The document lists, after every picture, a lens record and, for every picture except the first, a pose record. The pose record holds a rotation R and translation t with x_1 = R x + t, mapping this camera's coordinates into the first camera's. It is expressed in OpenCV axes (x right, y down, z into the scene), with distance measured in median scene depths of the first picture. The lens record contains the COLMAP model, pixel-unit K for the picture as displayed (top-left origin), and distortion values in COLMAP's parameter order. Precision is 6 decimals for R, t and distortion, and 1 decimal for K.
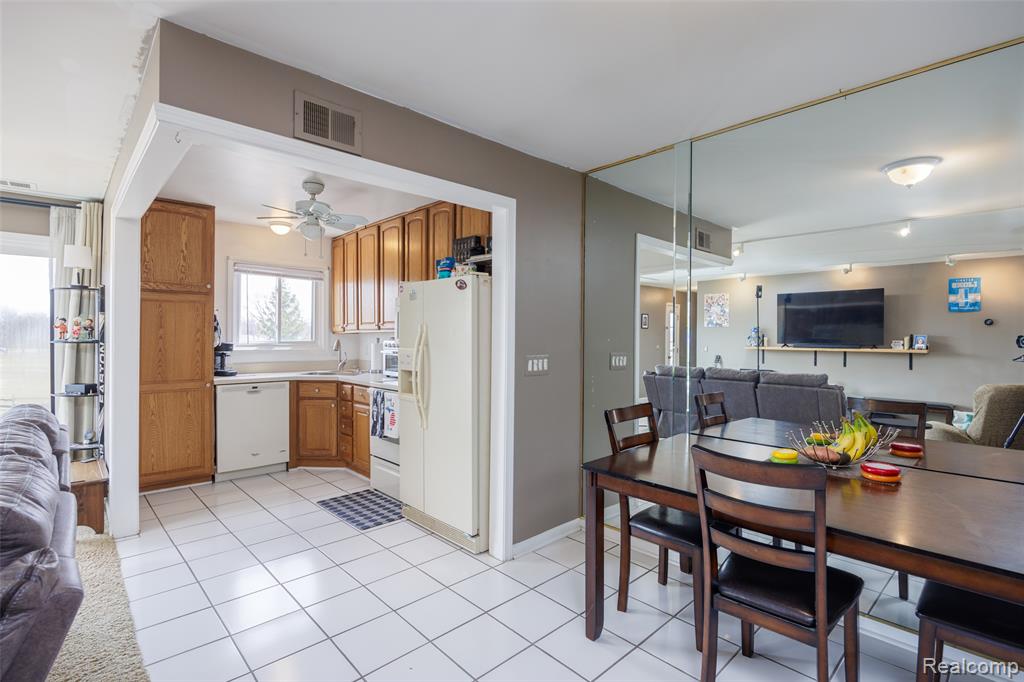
lens RADIAL K [[479.7, 0, 506.6], [0, 479.7, 339.8], [0, 0, 1]] dist [-0.012298, 0.001176]
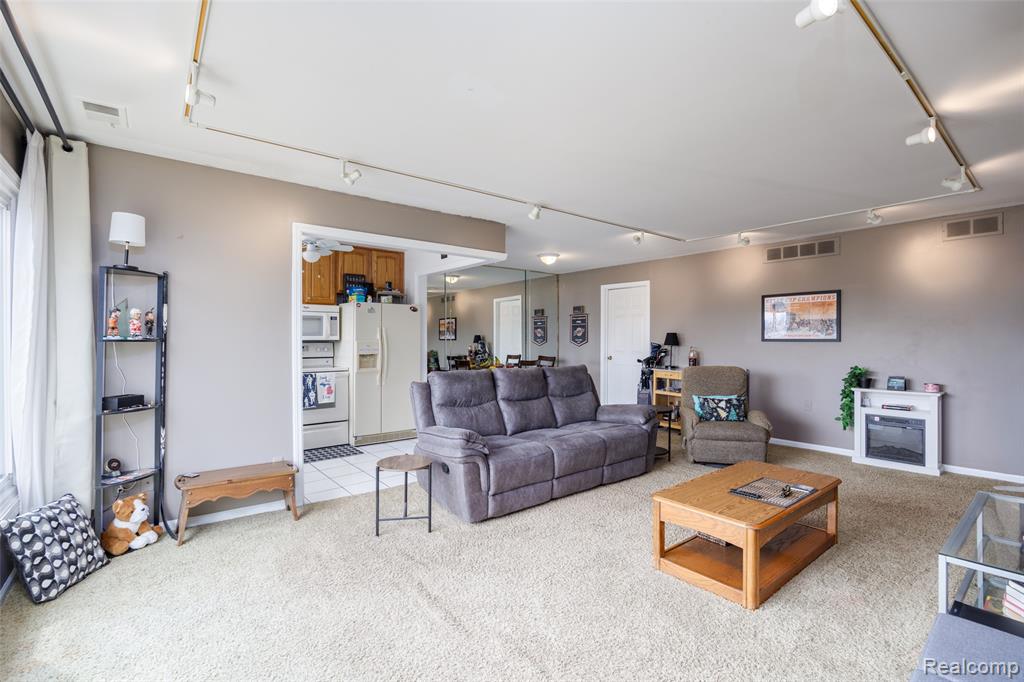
lens RADIAL K [[456.3, 0, 512.0], [0, 456.3, 341.0], [0, 0, 1]] dist [-0.002995, -0.000703]
pose [[0.083067, -0.011968, 0.996472, -1.315947], [0.004925, 0.999921, 0.011599, 0.000709], [-0.996532, 0.003944, 0.083120, 0.271523]]
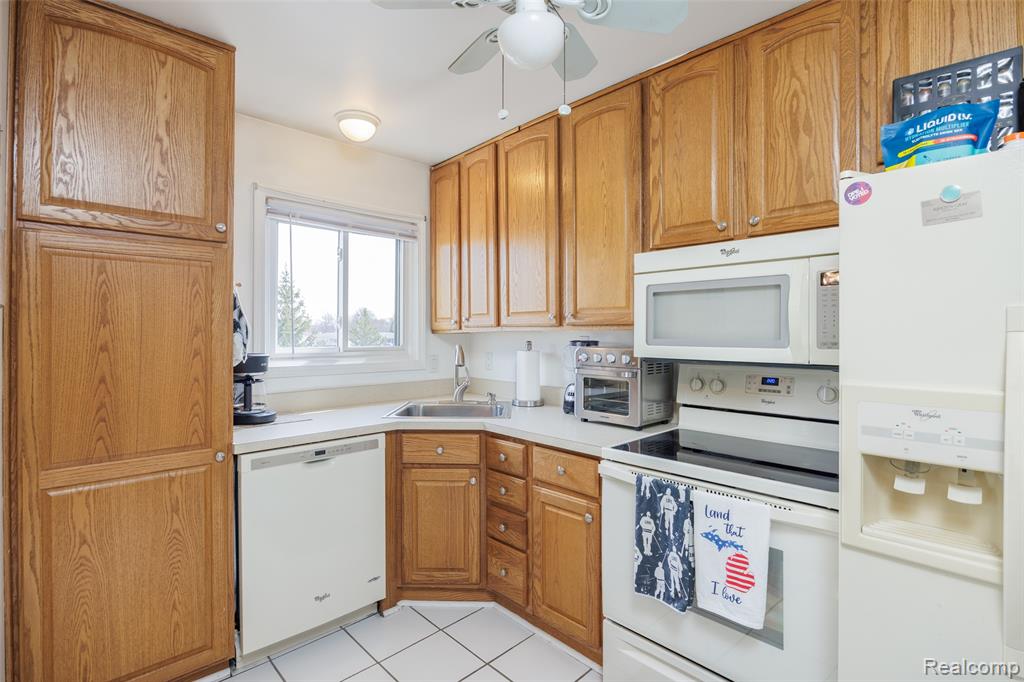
lens RADIAL K [[488.3, 0, 509.9], [0, 488.3, 332.8], [0, 0, 1]] dist [-0.015477, 0.000337]
pose [[0.999976, -0.006874, 0.000461, -0.340920], [0.006877, 0.999960, -0.005676, -0.011567], [-0.000422, 0.005679, 0.999984, 0.526742]]
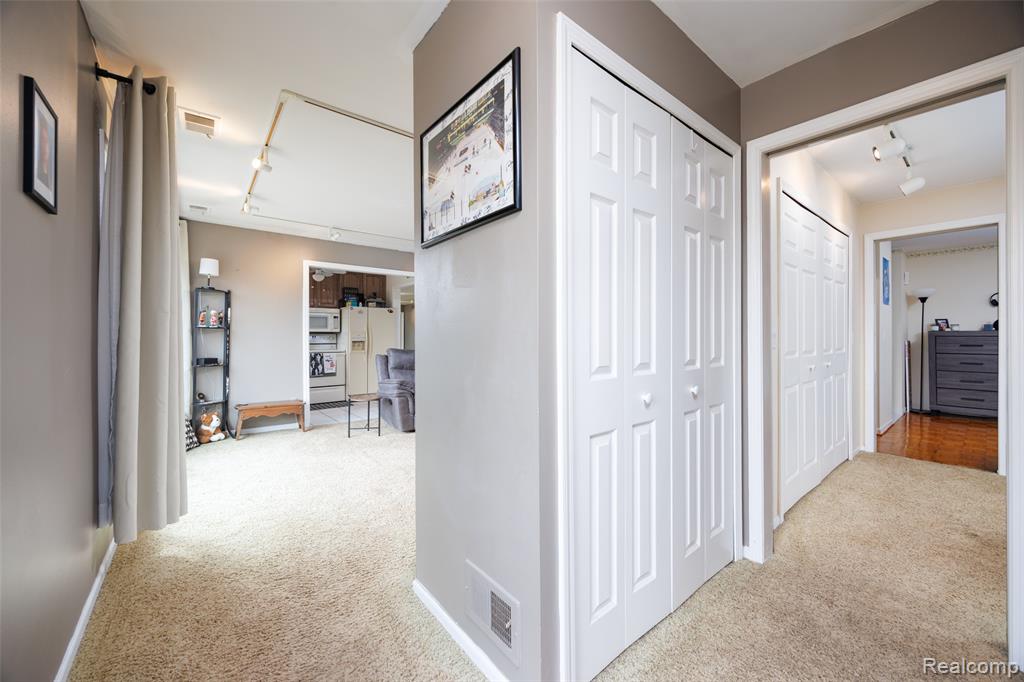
lens RADIAL K [[387.7, 0, 514.7], [0, 387.7, 336.6], [0, 0, 1]] dist [0.001532, 0.000124]
pose [[0.067332, -0.006885, 0.997707, -1.648376], [0.006223, 0.999960, 0.006481, 0.024062], [-0.997711, 0.005772, 0.067372, 0.024911]]
